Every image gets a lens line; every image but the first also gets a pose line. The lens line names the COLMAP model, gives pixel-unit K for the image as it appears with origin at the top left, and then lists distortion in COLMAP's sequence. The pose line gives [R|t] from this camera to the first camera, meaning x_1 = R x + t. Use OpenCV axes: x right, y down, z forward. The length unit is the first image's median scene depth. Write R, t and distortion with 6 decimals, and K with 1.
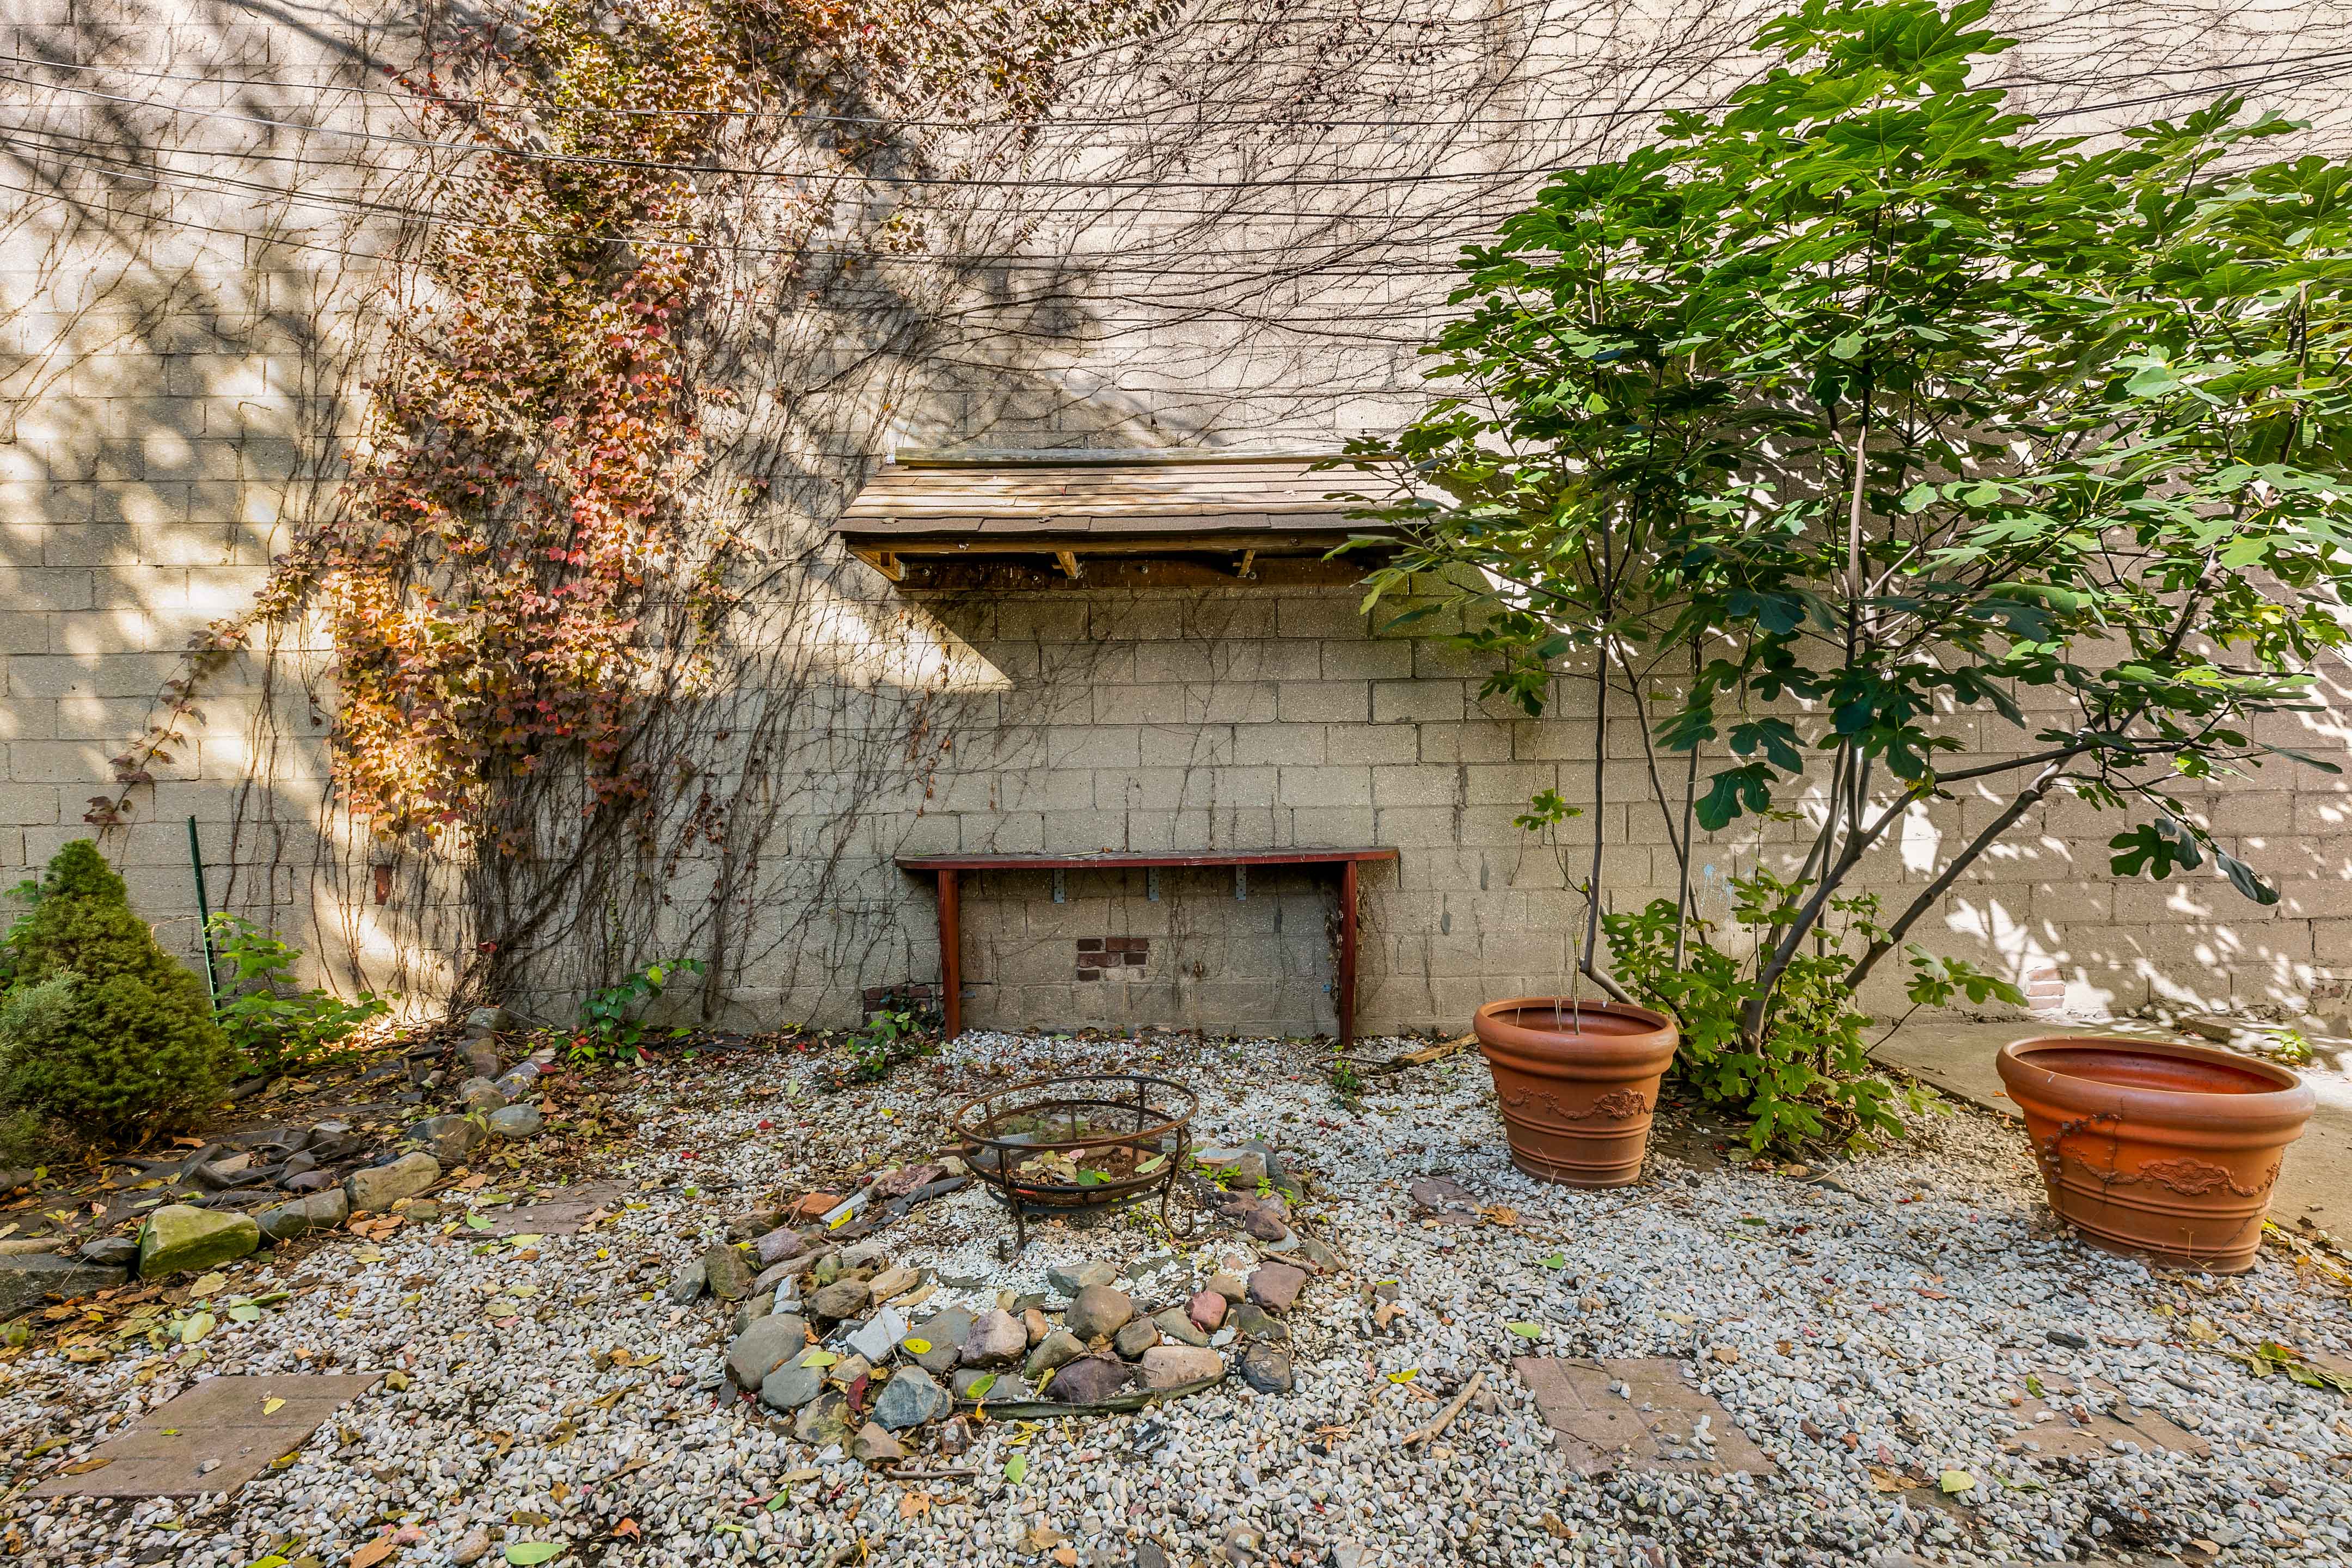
lens RADIAL K [[1043.2, 0, 1160.7], [0, 1043.2, 776.0], [0, 0, 1]] dist [0.003079, -0.000034]
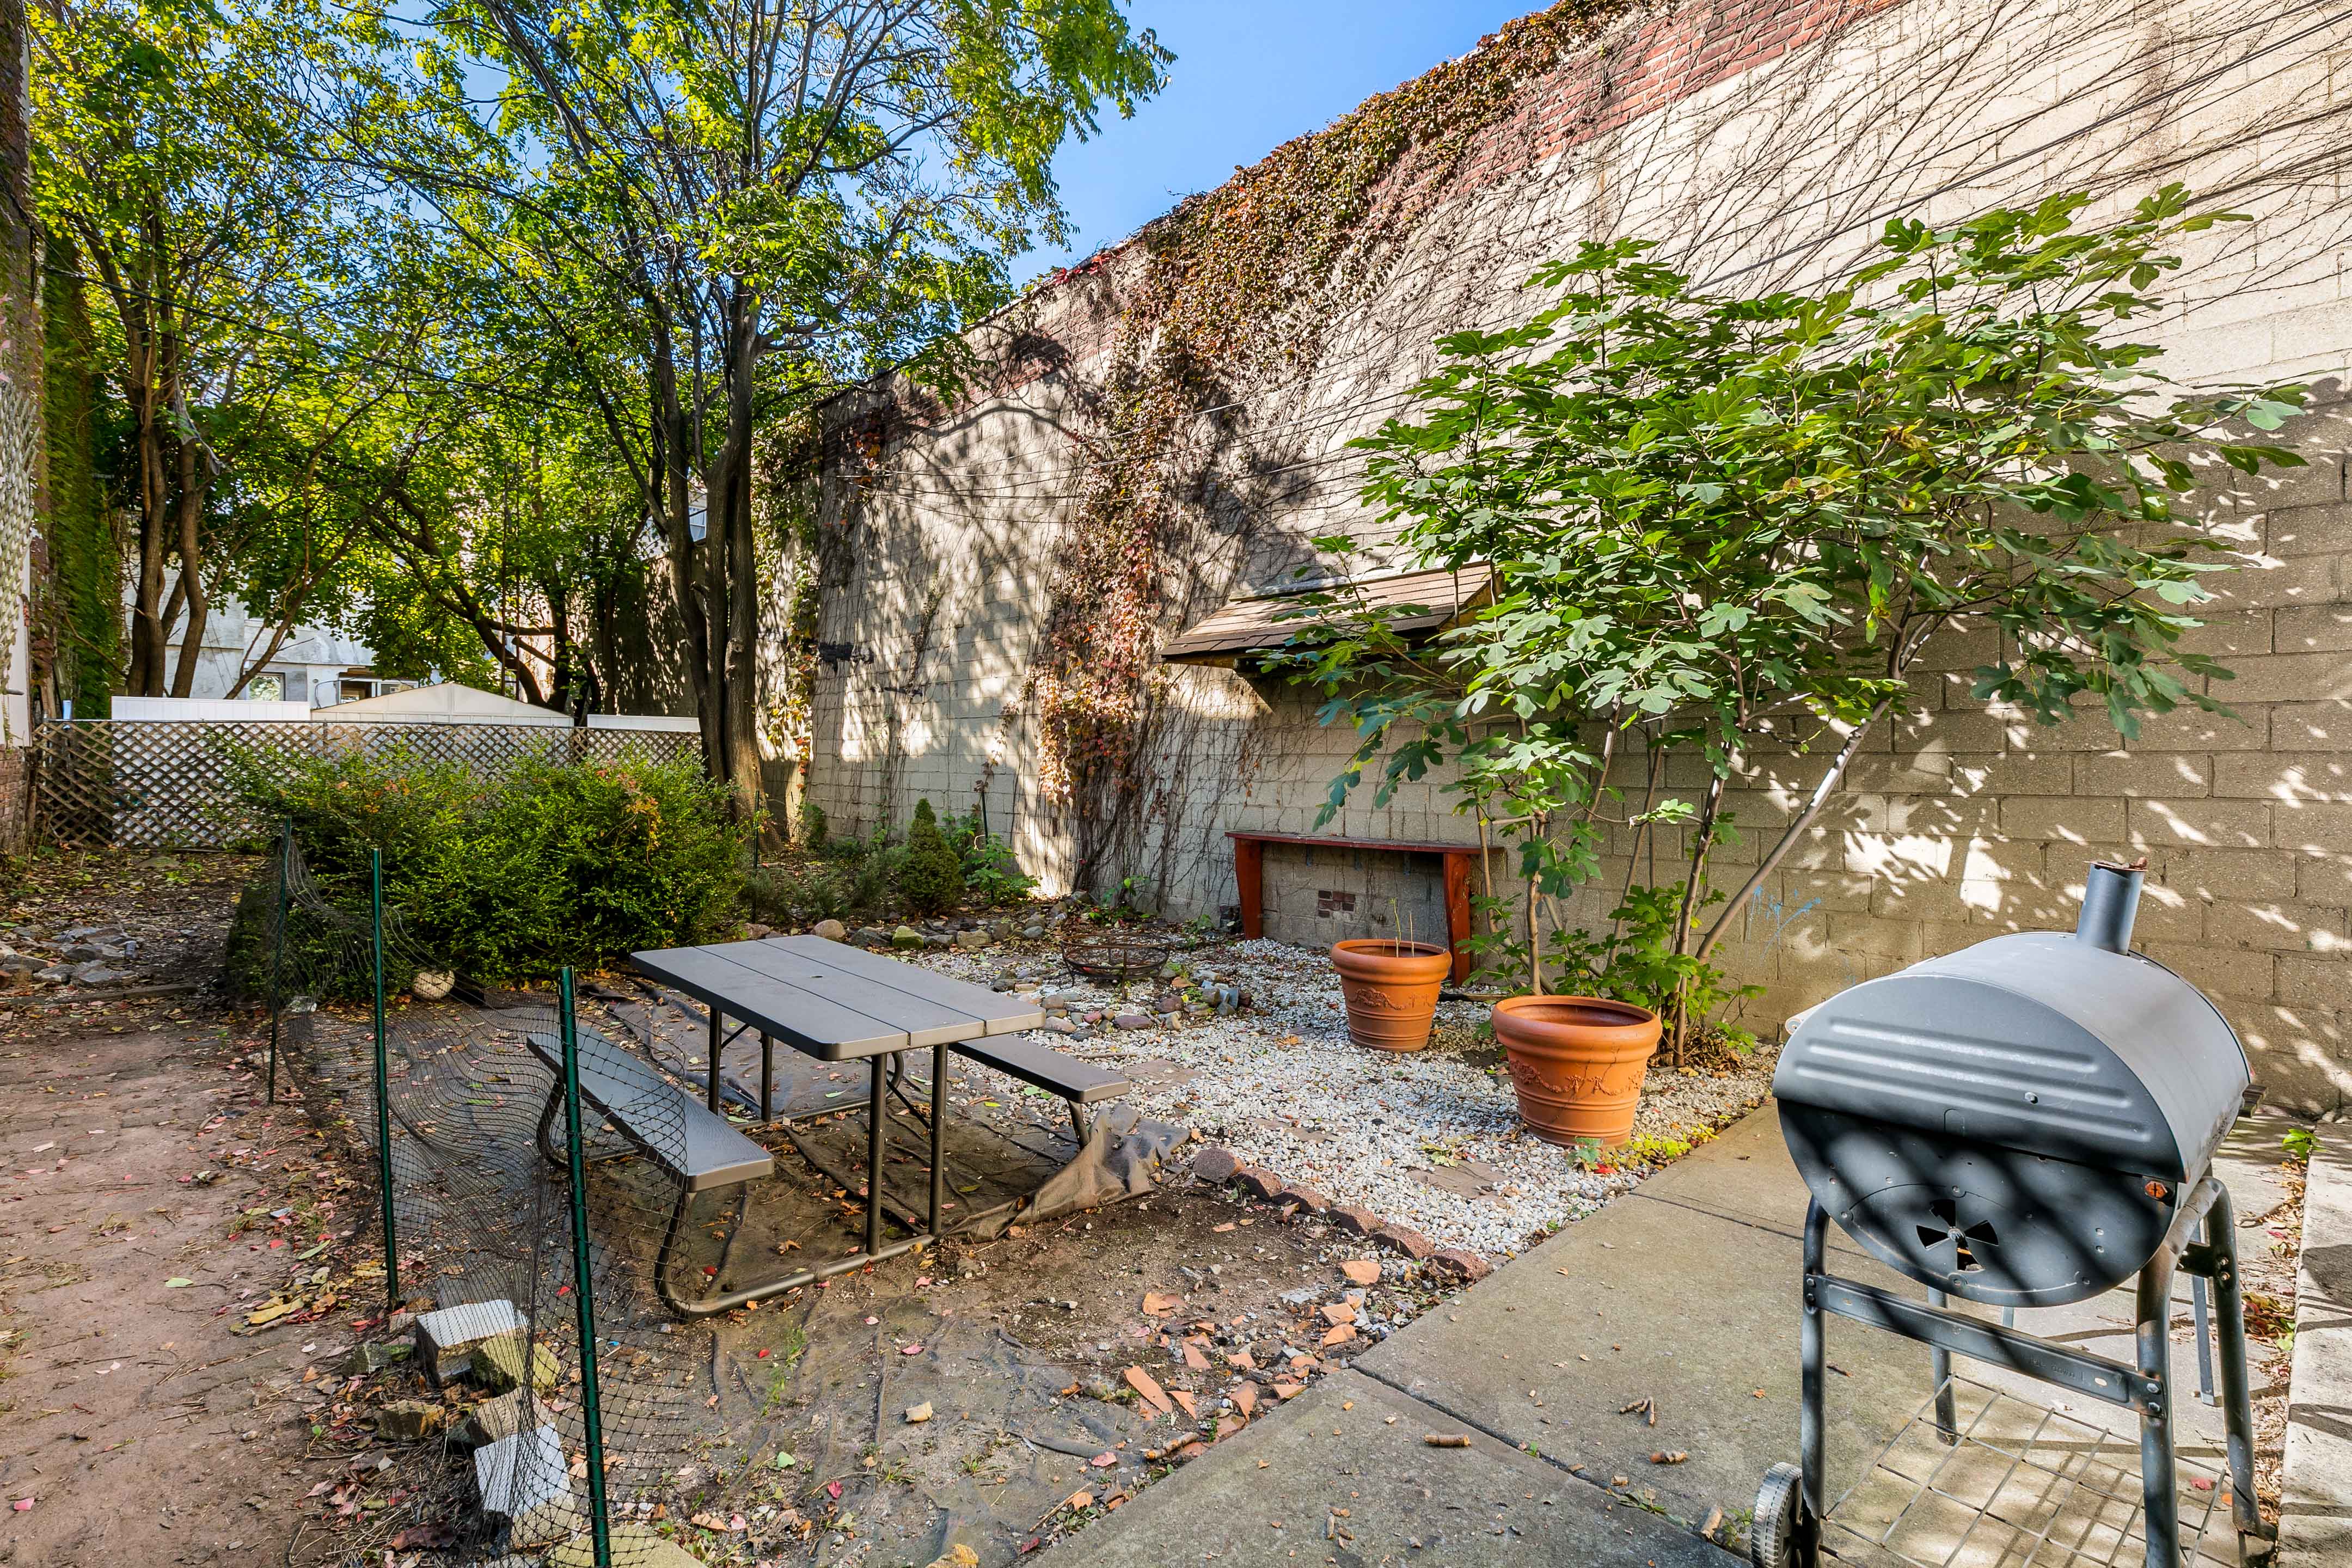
lens RADIAL K [[1043.2, 0, 1191.2], [0, 1043.2, 782.4], [0, 0, 1]] dist [0.003079, -0.000034]
pose [[0.690297, 0.033024, -0.722772, 0.929712], [-0.022322, 0.999454, 0.024346, -0.040538], [0.723182, -0.000673, 0.690657, -0.229960]]
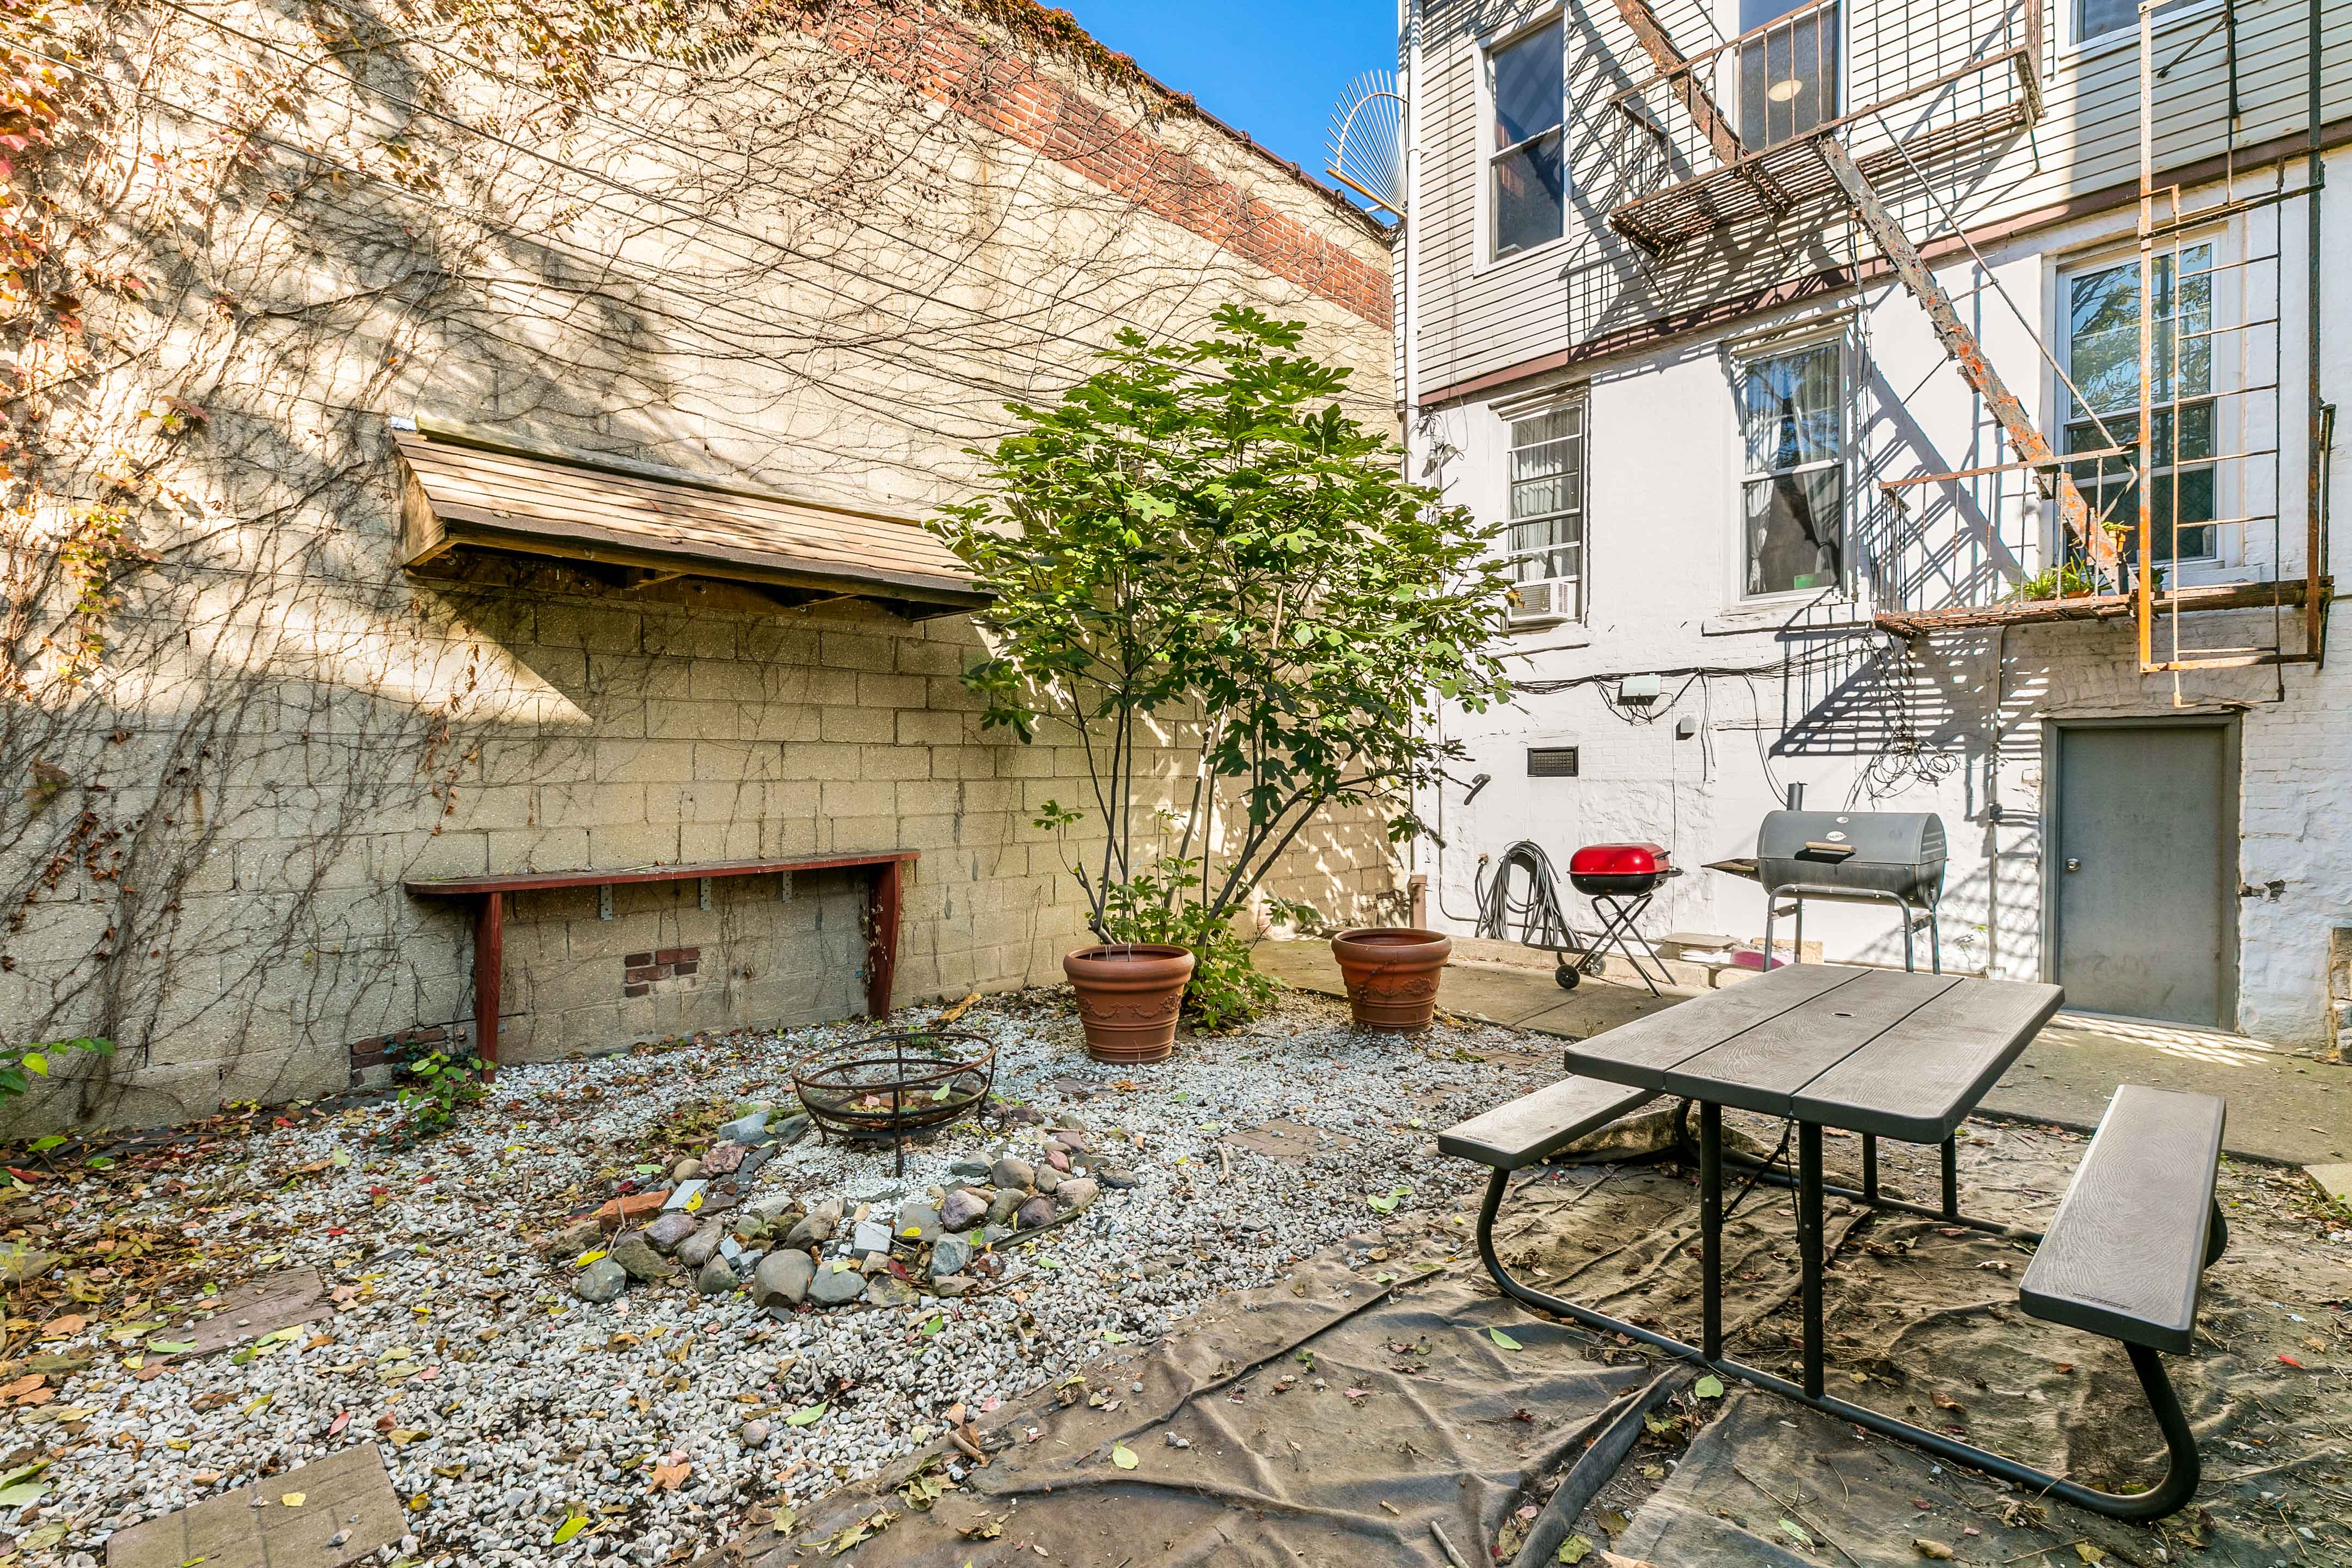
lens RADIAL K [[1043.2, 0, 1168.6], [0, 1043.2, 794.3], [0, 0, 1]] dist [0.003079, -0.000034]
pose [[0.720603, -0.002999, 0.693341, -0.396371], [-0.000934, 0.999986, 0.005296, -0.001454], [-0.693347, -0.004464, 0.720590, -0.066209]]
